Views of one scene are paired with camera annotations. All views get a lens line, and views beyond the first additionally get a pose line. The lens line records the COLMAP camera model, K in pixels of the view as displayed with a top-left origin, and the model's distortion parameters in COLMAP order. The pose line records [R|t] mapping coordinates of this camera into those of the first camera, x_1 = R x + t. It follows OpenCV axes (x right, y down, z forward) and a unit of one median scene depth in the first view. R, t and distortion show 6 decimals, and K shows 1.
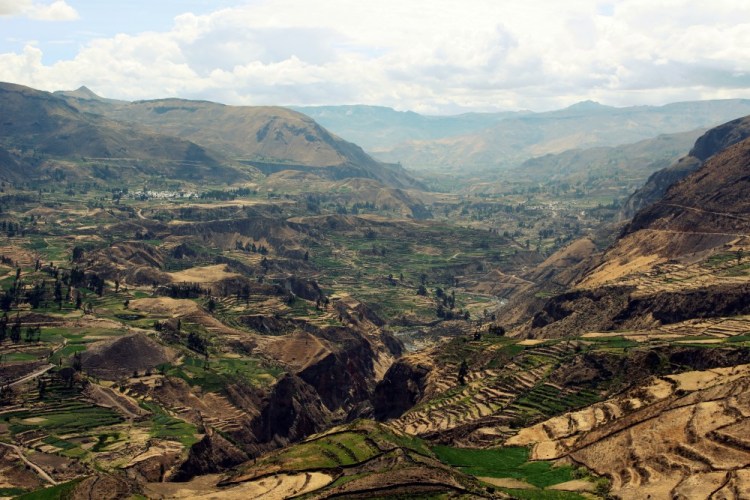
lens RADIAL K [[3124.8, 0, 374.9], [0, 3124.8, 250.4], [0, 0, 1]] dist [0.341650, 0.000000]
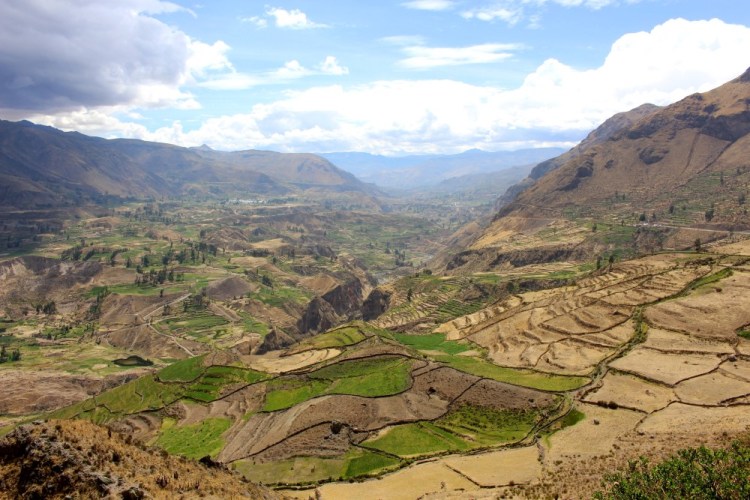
lens RADIAL K [[3124.8, 0, 375.3], [0, 3124.8, 249.4], [0, 0, 1]] dist [0.341650, 0.000000]
pose [[0.999843, -0.013492, 0.011487, -0.013590], [0.013308, 0.999785, 0.015924, -0.018061], [-0.011700, -0.015769, 0.999807, -0.869075]]
